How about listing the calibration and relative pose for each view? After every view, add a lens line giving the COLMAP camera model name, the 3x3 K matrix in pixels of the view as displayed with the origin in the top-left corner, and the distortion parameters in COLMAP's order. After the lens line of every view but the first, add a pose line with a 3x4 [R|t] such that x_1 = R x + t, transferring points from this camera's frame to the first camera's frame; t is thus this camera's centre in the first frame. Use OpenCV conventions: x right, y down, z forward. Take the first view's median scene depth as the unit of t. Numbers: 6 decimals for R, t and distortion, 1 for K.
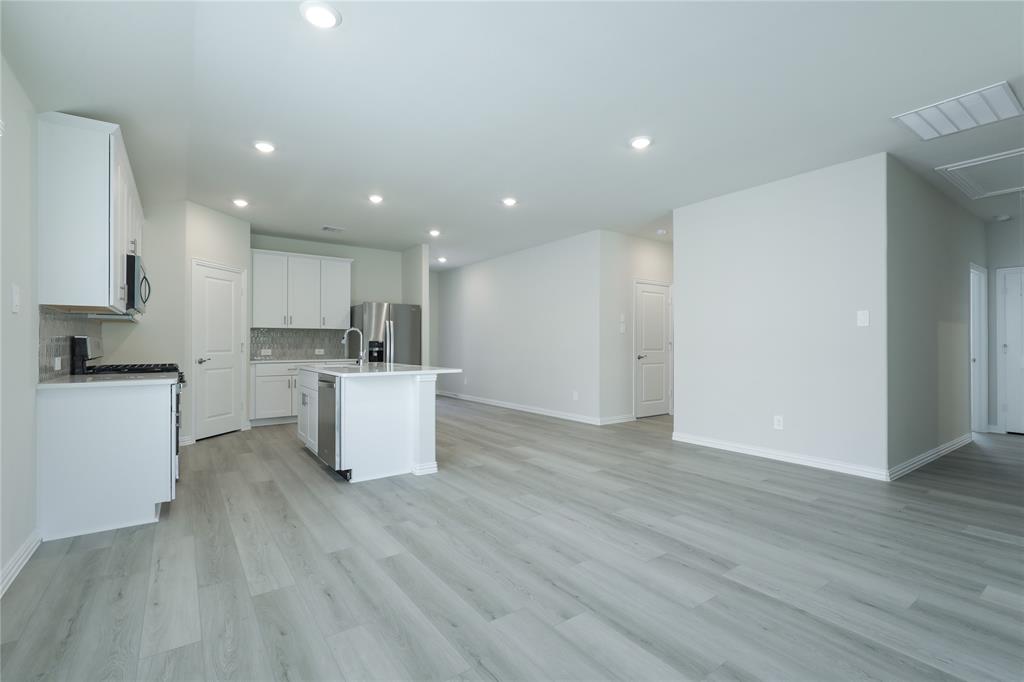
lens RADIAL K [[463.0, 0, 511.1], [0, 463.0, 342.4], [0, 0, 1]] dist [0.000144, 0.000041]
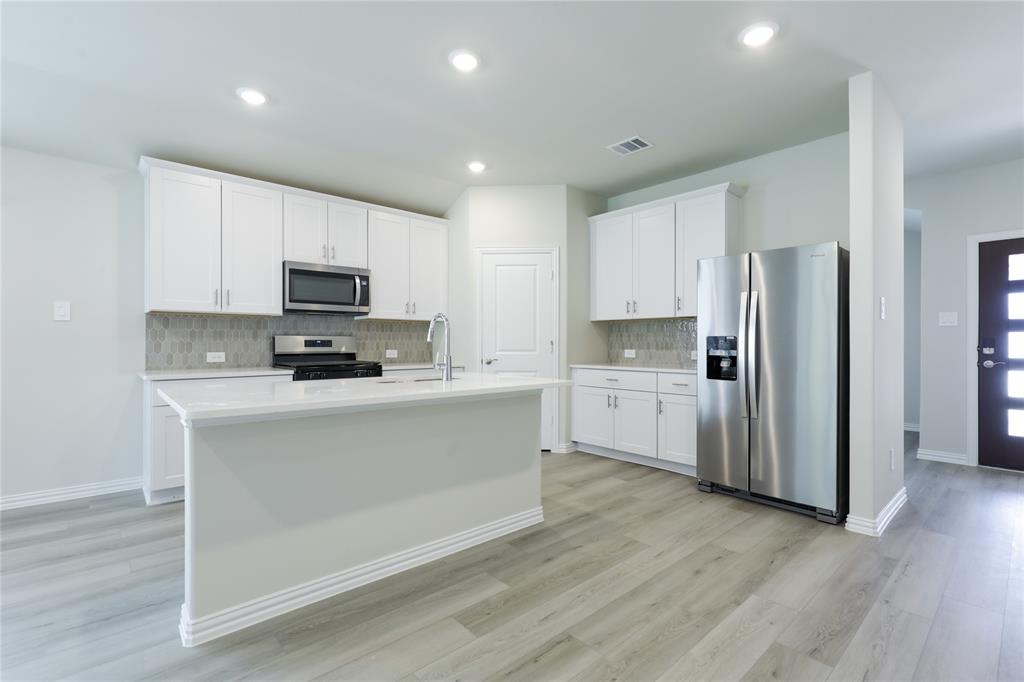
lens RADIAL K [[463.0, 0, 511.1], [0, 463.0, 342.4], [0, 0, 1]] dist [0.000144, 0.000041]
pose [[0.104488, 0.002338, -0.994523, 0.286955], [0.001688, 0.999995, 0.002528, 0.002546], [0.994525, -0.001943, 0.104484, 1.248066]]
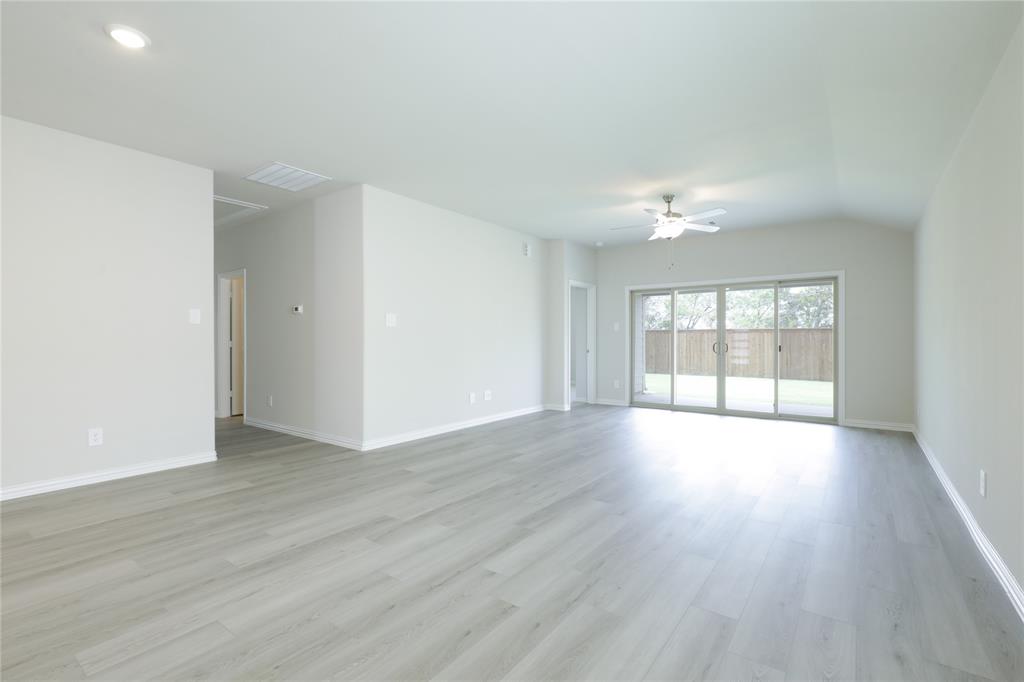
lens RADIAL K [[465.2, 0, 515.1], [0, 465.2, 337.6], [0, 0, 1]] dist [0.002844, -0.000040]
pose [[-0.307117, 0.005362, 0.951657, -0.475778], [-0.002577, 0.999976, -0.006466, 0.002291], [-0.951668, -0.004438, -0.307096, 0.610175]]
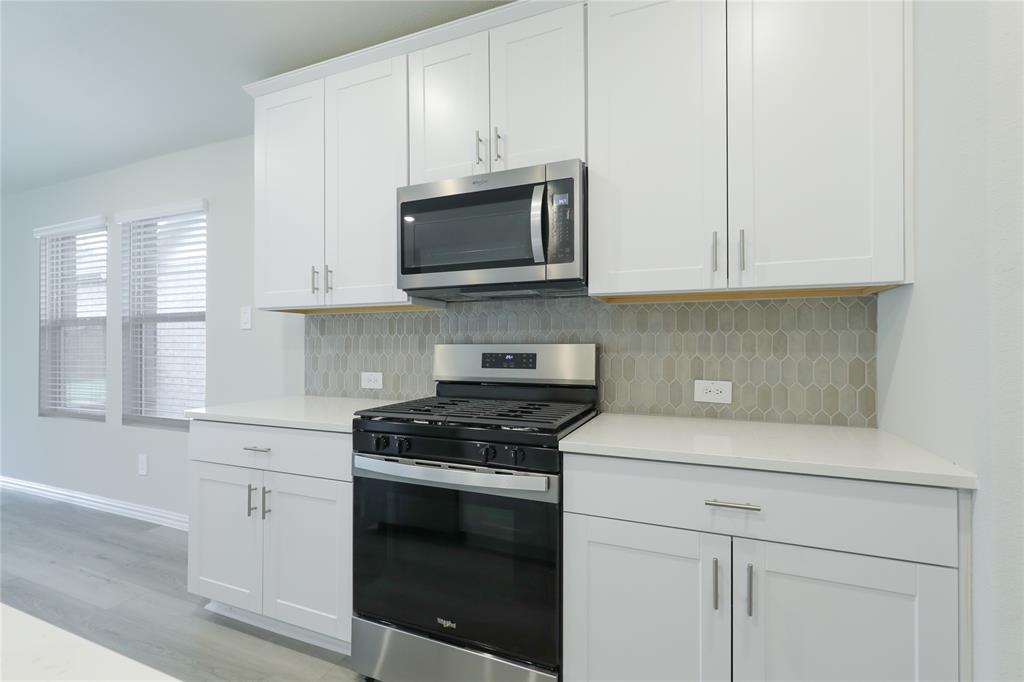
lens RADIAL K [[466.1, 0, 513.3], [0, 466.1, 340.6], [0, 0, 1]] dist [-0.000032, 0.000024]
pose [[-0.851432, -0.002526, -0.524459, -0.568931], [0.003746, 0.999934, -0.010897, -0.008679], [0.524451, -0.011243, -0.851366, 1.336716]]
